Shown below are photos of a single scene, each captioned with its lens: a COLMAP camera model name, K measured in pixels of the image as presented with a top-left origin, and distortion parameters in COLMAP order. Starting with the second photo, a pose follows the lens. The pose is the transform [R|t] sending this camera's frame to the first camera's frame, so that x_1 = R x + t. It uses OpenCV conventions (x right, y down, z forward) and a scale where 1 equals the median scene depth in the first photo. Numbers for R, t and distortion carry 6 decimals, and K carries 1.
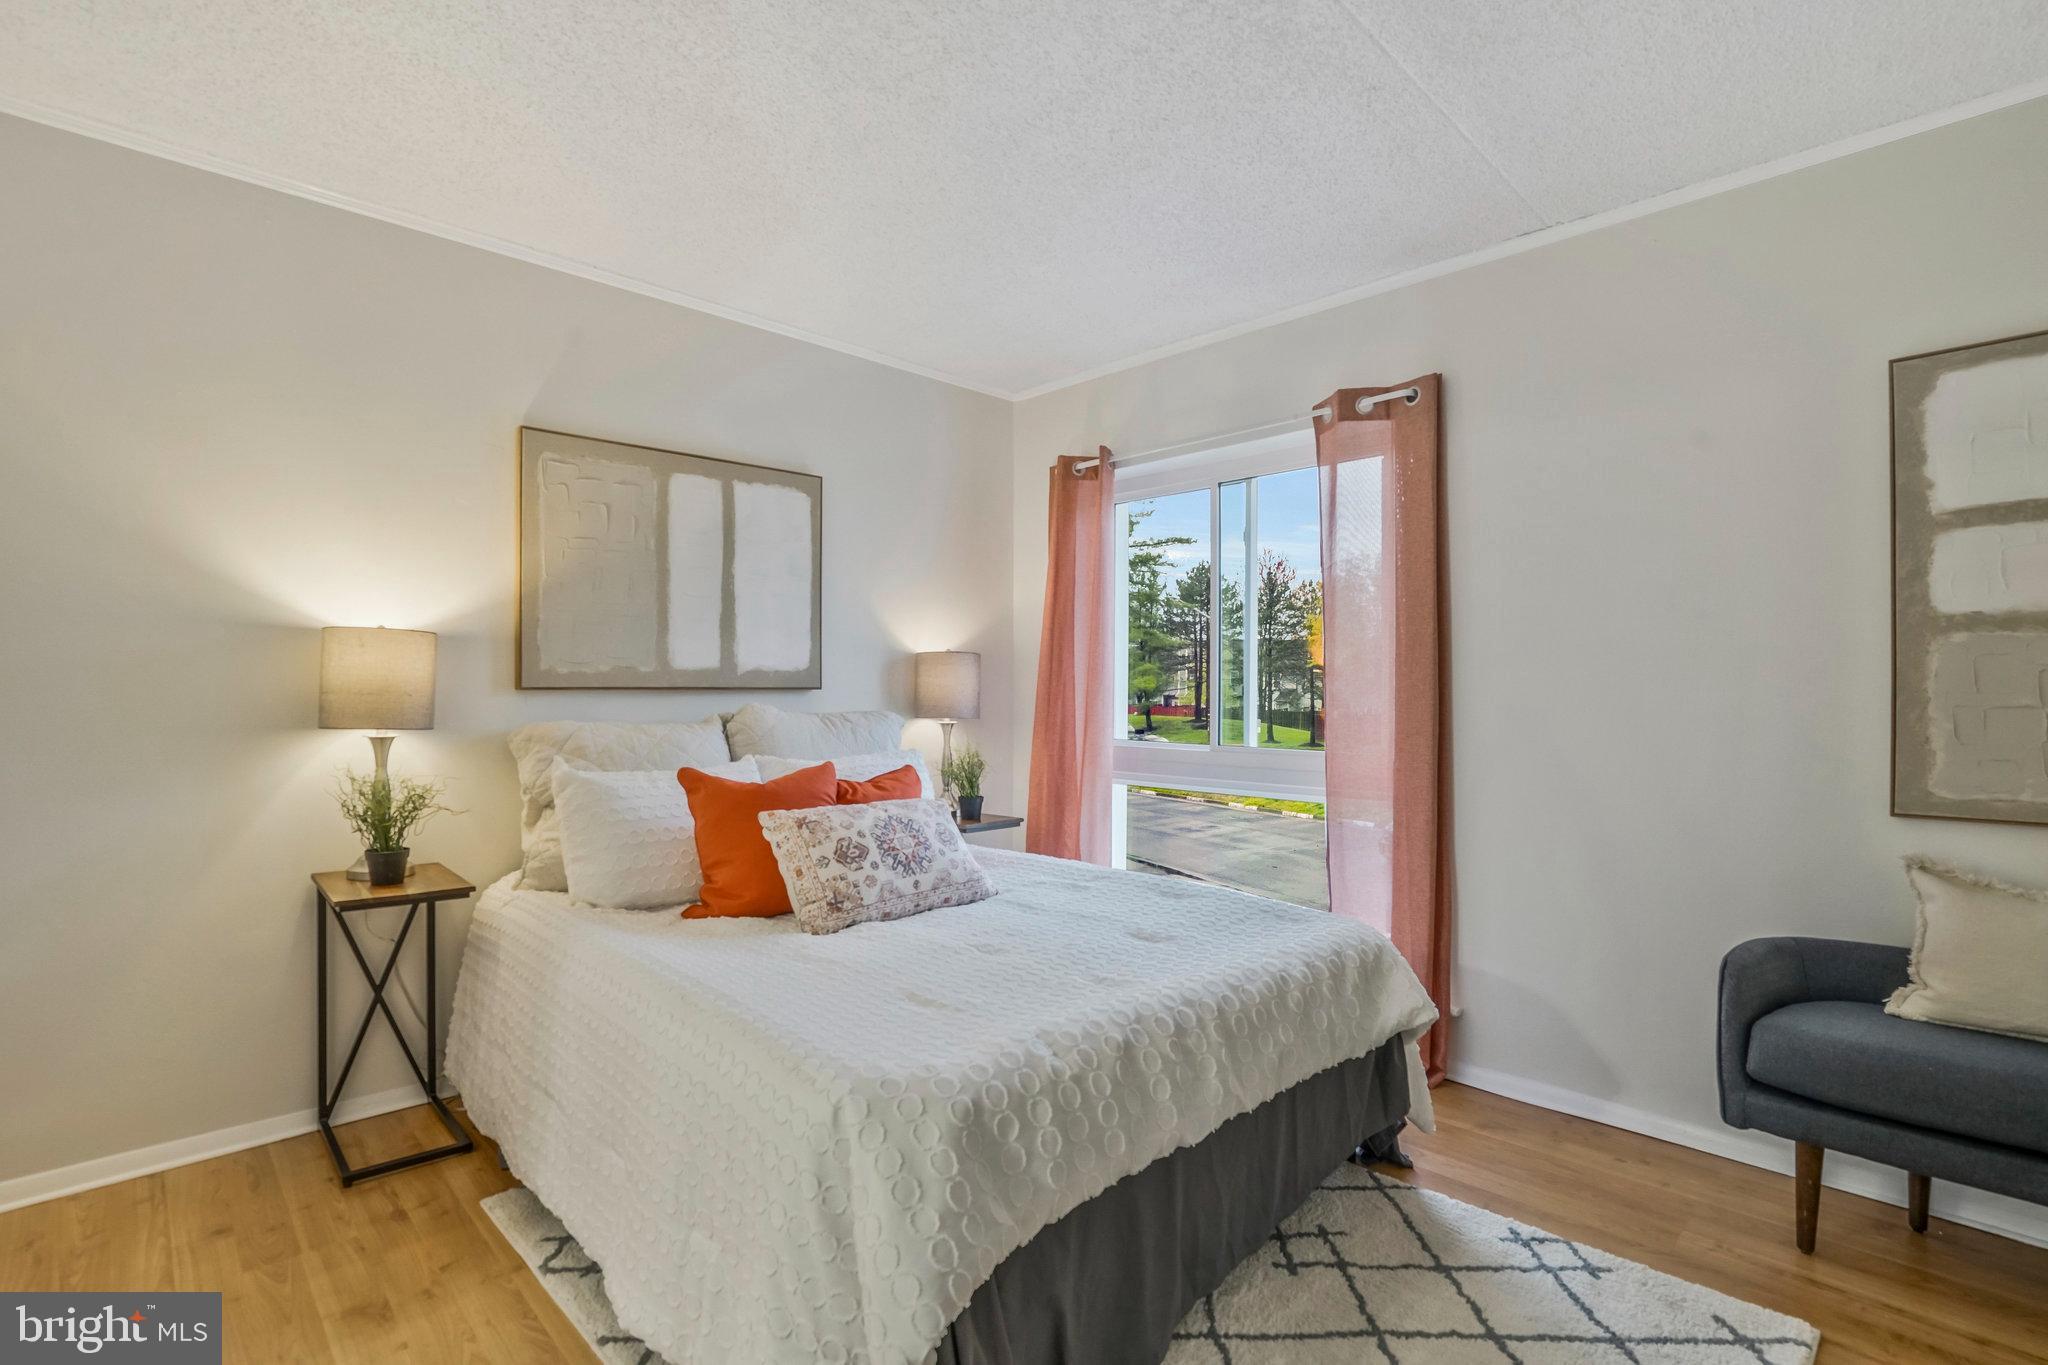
lens RADIAL K [[962.8, 0, 1022.4], [0, 962.8, 689.6], [0, 0, 1]] dist [-0.042300, 0.017567]
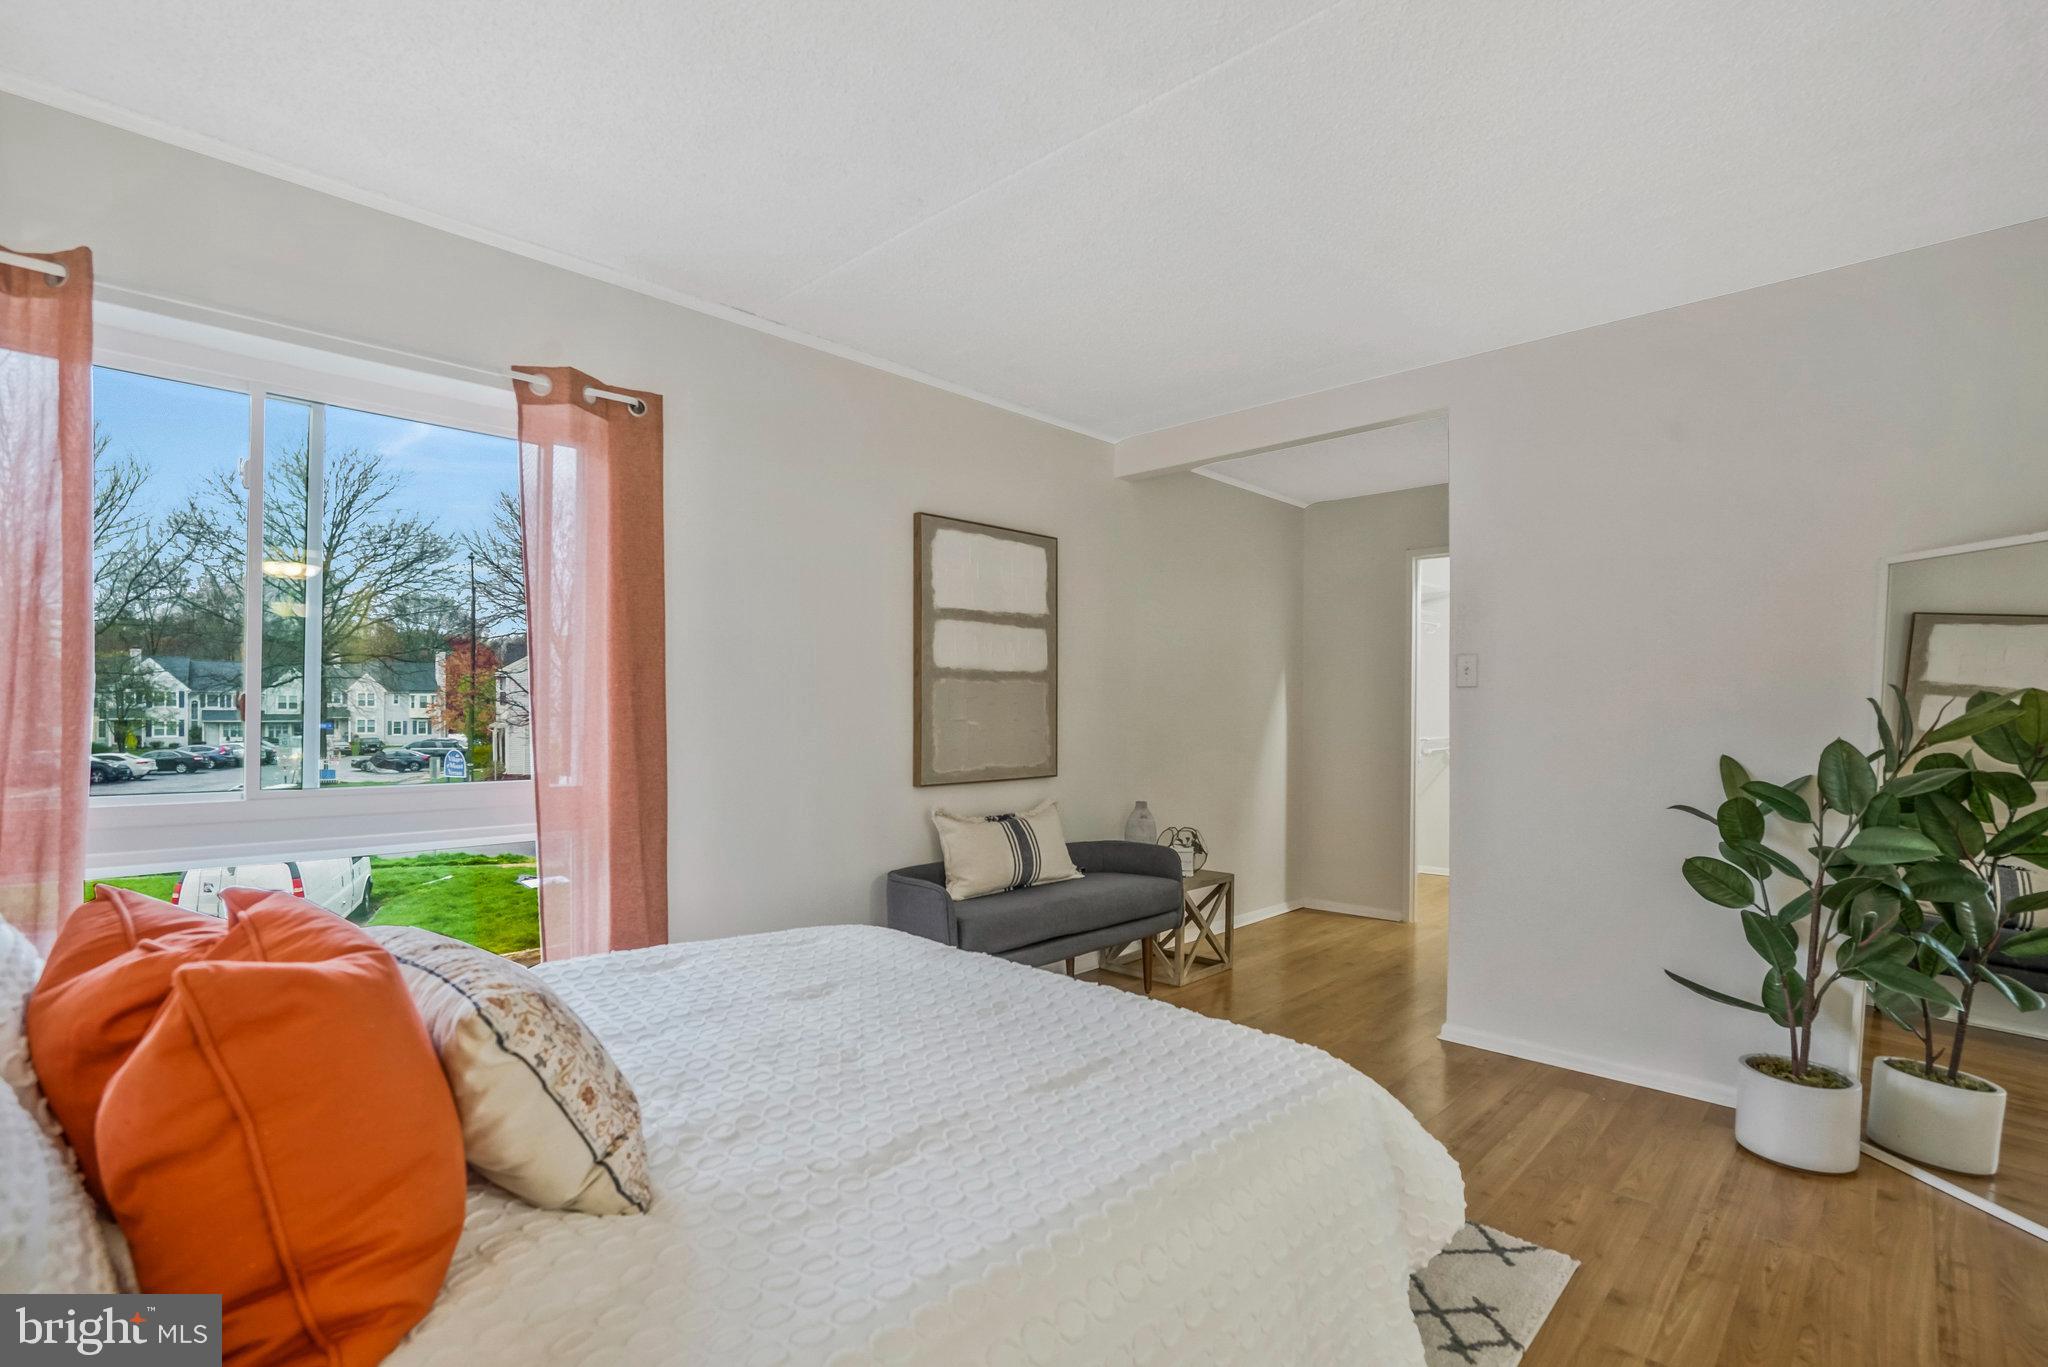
lens RADIAL K [[962.8, 0, 1033.4], [0, 962.8, 703.4], [0, 0, 1]] dist [-0.042300, 0.017567]
pose [[-0.038272, 0.004568, 0.999257, -0.783149], [-0.004257, 0.999980, -0.004734, -0.005759], [-0.999258, -0.004435, -0.038252, 0.867377]]
